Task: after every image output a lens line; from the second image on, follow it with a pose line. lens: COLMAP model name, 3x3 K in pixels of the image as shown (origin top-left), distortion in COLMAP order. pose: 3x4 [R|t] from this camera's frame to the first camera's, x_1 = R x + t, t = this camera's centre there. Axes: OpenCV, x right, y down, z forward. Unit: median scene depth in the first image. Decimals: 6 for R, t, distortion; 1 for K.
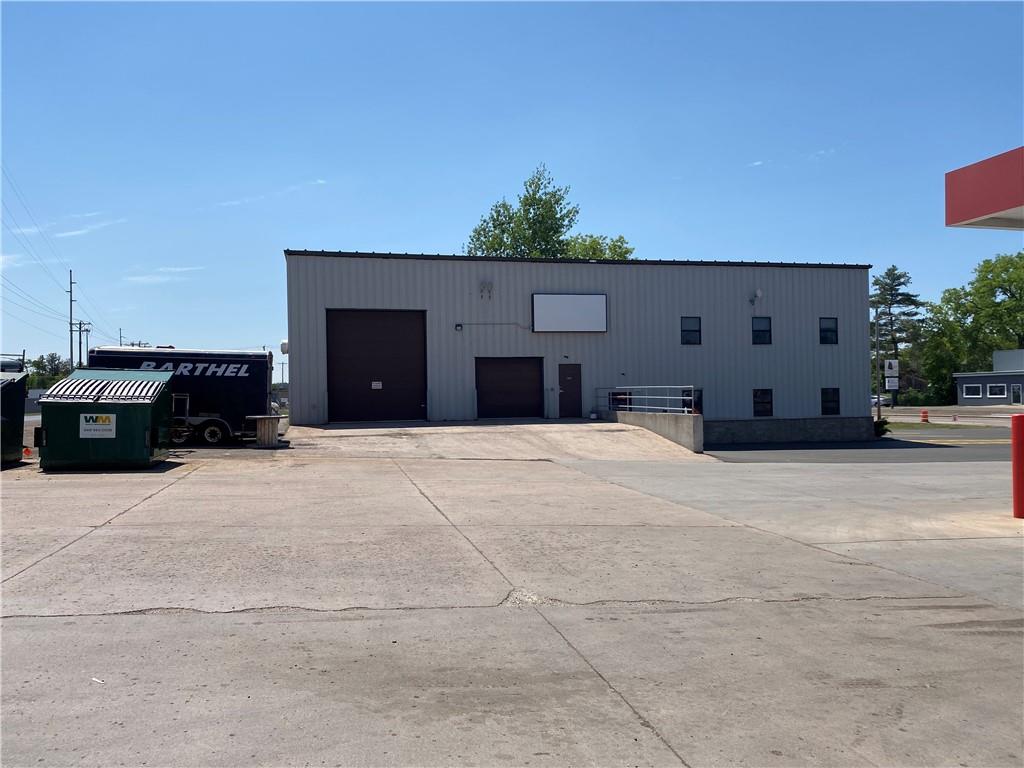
lens RADIAL K [[768.1, 0, 527.3], [0, 768.1, 381.3], [0, 0, 1]] dist [0.008618, 0.006927]
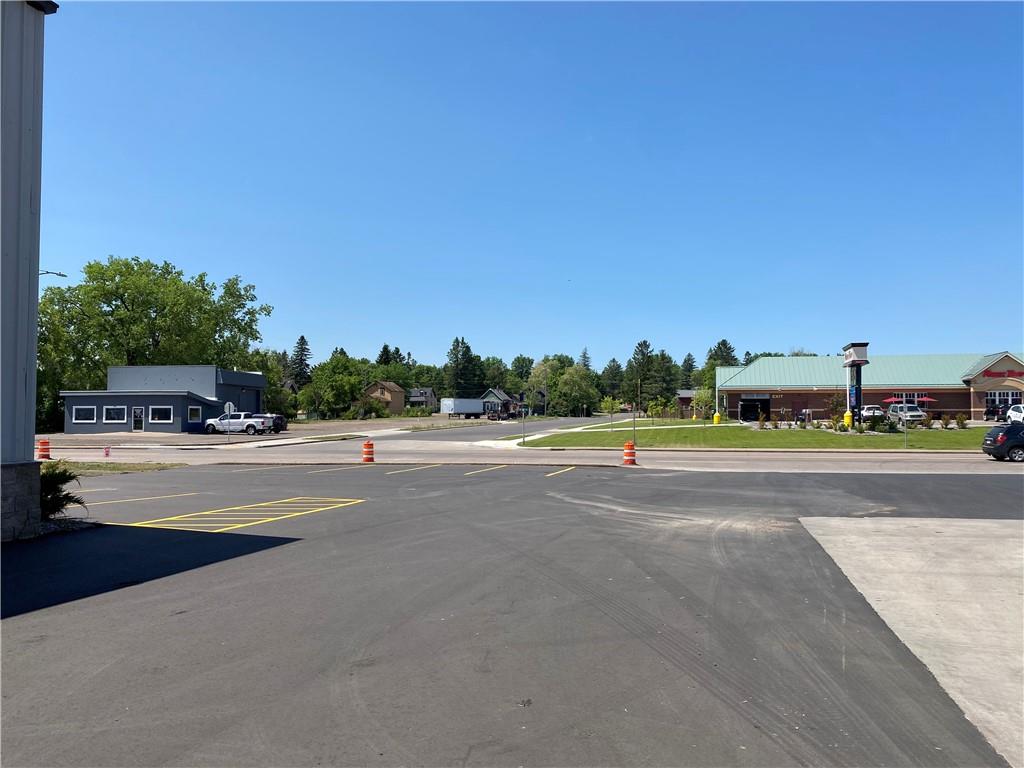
lens RADIAL K [[768.1, 0, 527.3], [0, 768.1, 381.3], [0, 0, 1]] dist [0.008618, 0.006927]
pose [[0.462925, 0.053307, 0.884793, 0.282537], [-0.020429, 0.998567, -0.049473, 0.026170], [-0.886162, 0.004827, 0.463350, 0.737718]]
